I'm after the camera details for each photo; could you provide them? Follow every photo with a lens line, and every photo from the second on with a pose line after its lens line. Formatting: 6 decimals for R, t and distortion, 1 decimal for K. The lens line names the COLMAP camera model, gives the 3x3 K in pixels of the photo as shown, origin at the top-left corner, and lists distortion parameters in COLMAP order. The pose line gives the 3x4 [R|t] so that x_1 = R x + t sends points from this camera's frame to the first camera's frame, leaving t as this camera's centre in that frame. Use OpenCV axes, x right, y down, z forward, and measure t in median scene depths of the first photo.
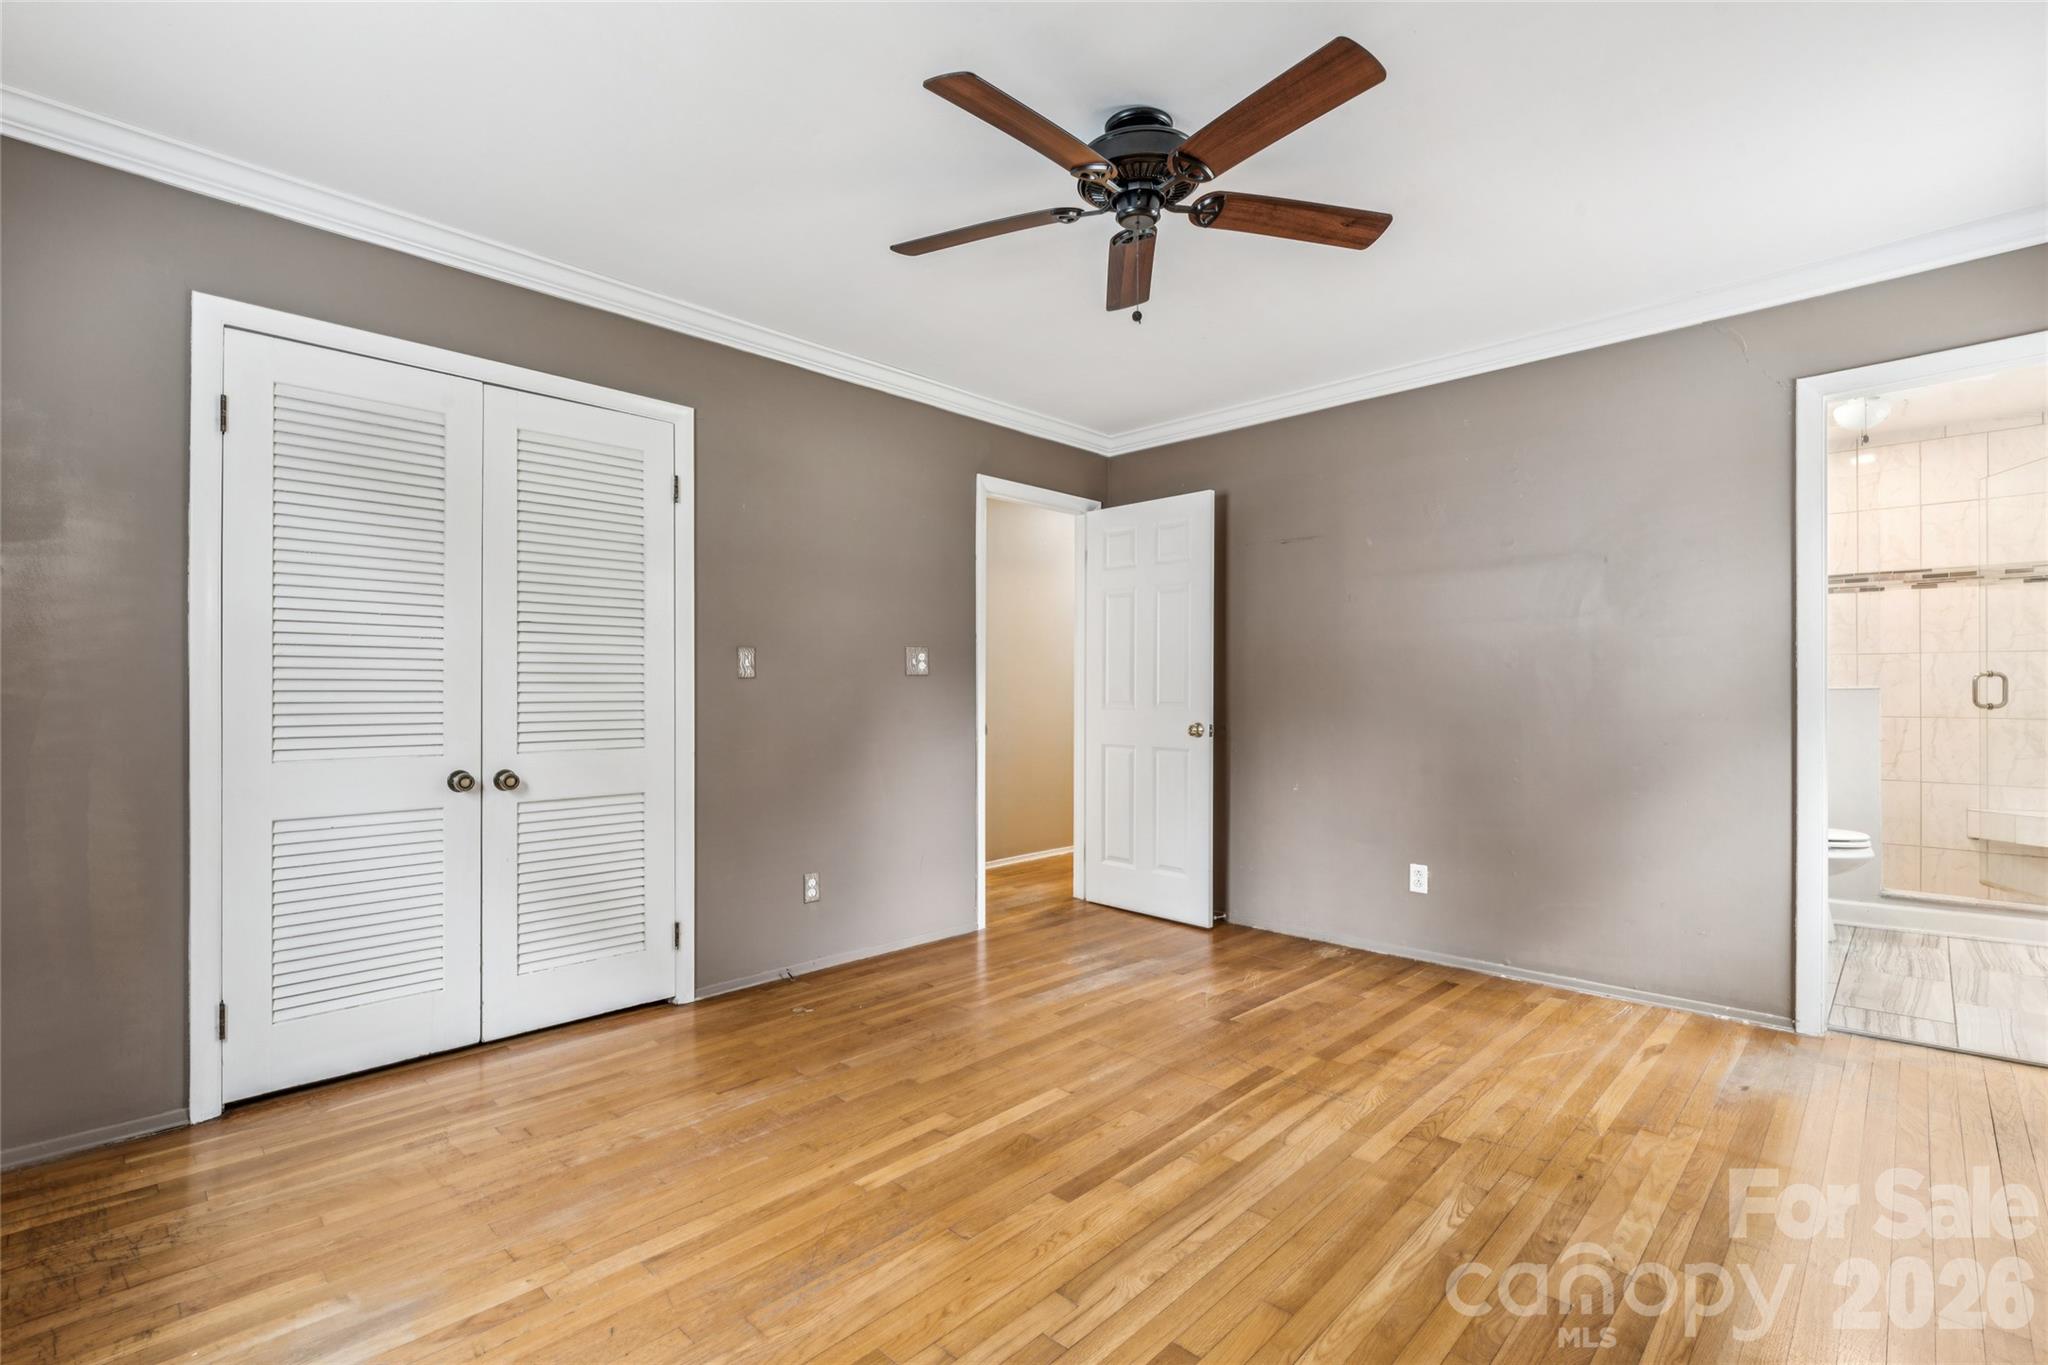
lens RADIAL K [[934.9, 0, 1024.4], [0, 934.9, 687.7], [0, 0, 1]] dist [0.002563, 0.000264]
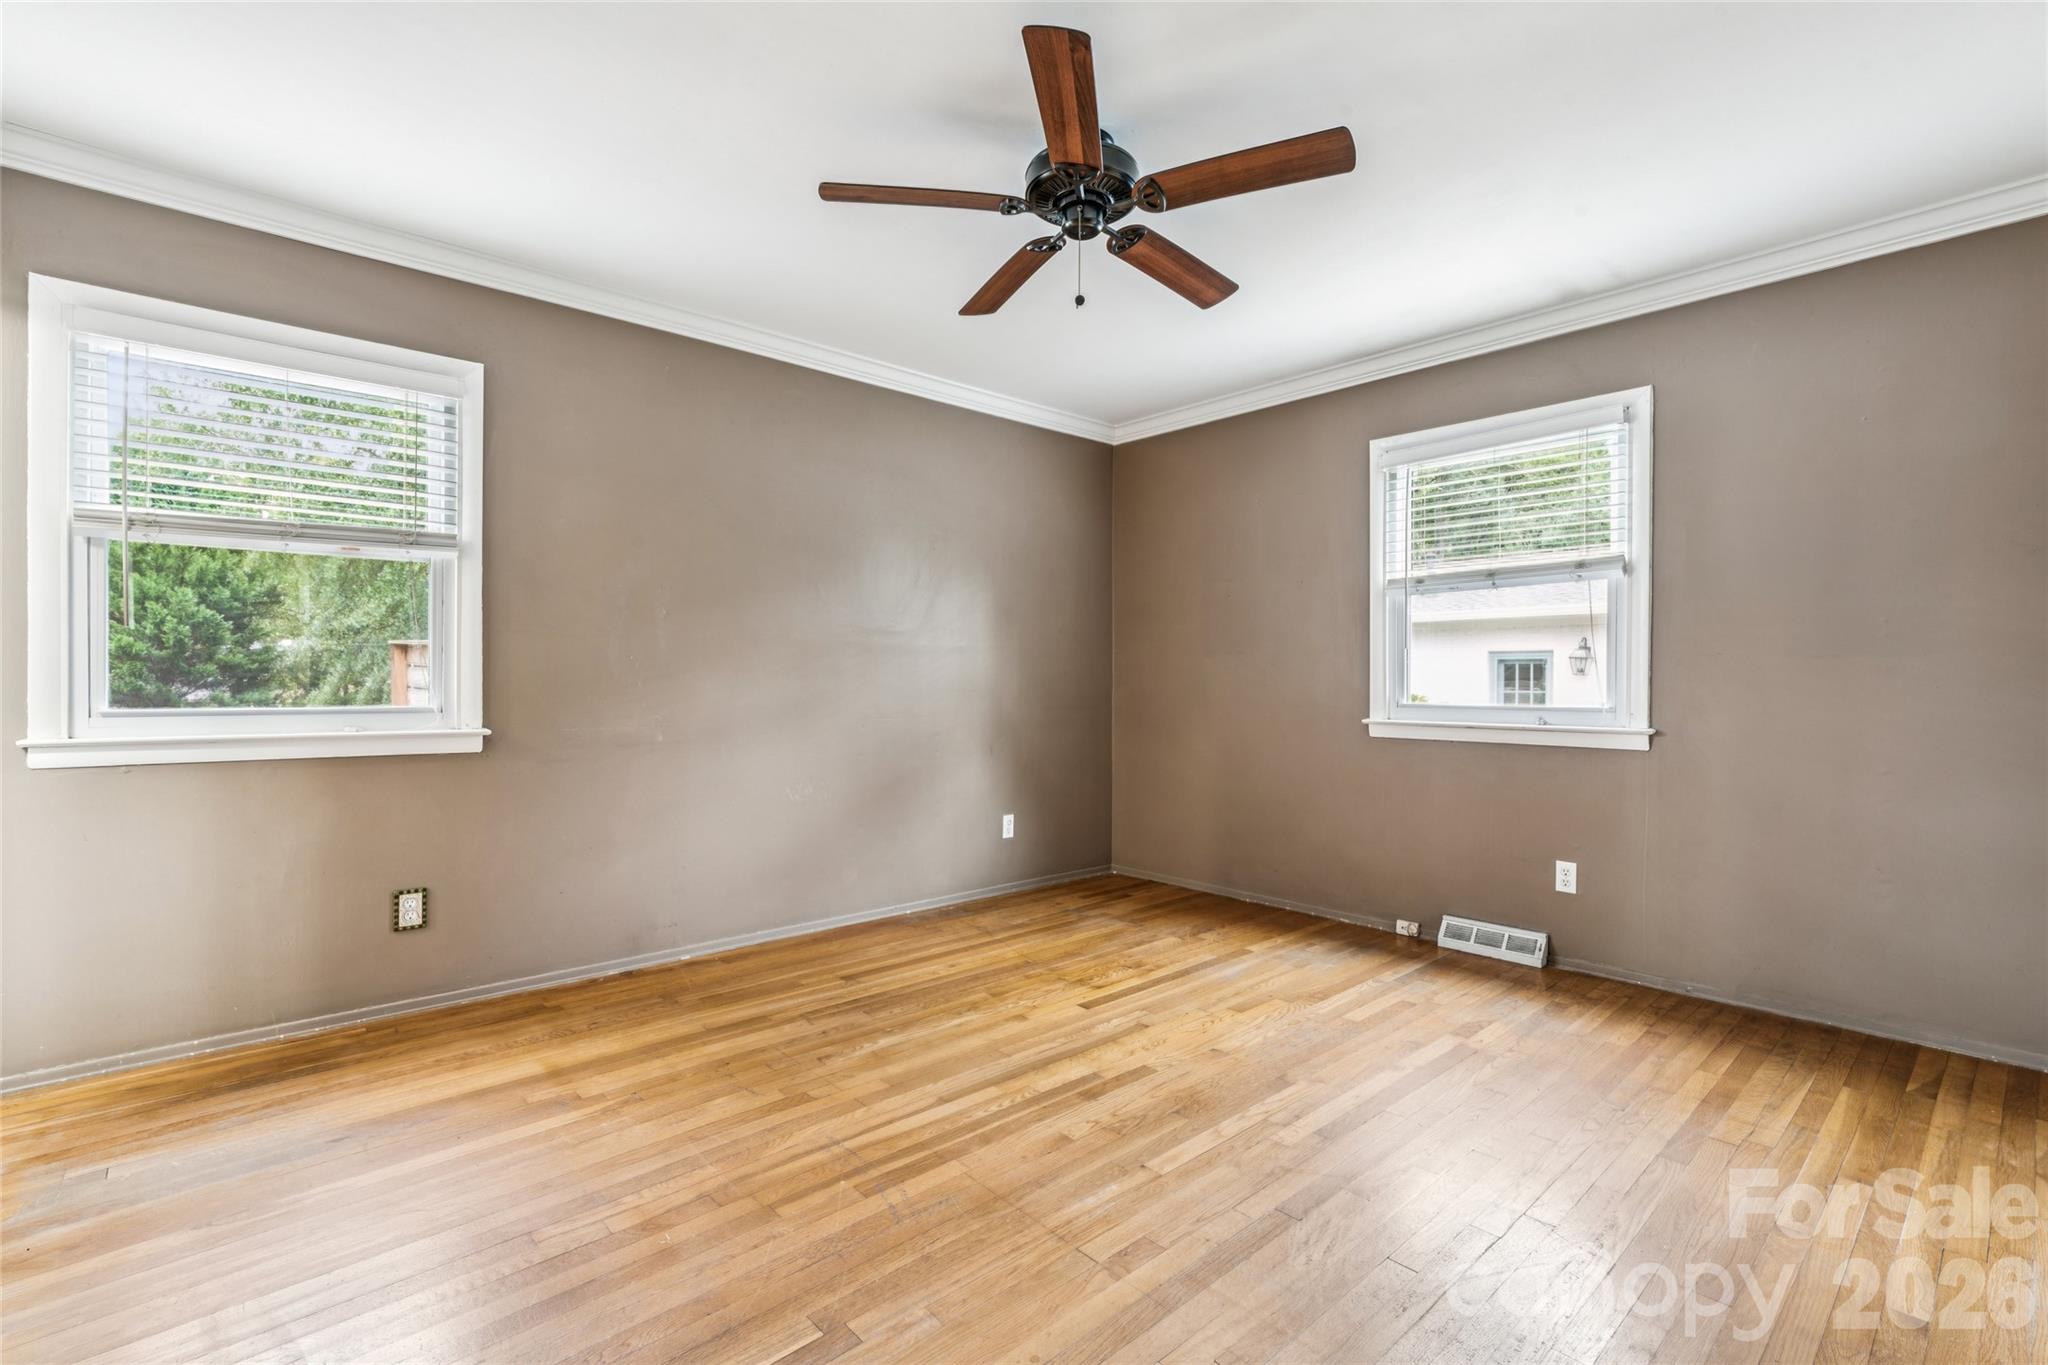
lens RADIAL K [[934.9, 0, 1023.0], [0, 934.9, 681.0], [0, 0, 1]] dist [0.002563, 0.000264]
pose [[-0.997876, -0.003317, 0.065058, 0.112141], [-0.003670, 0.999979, -0.005318, 0.019731], [-0.065039, -0.005546, -0.997867, 1.977300]]
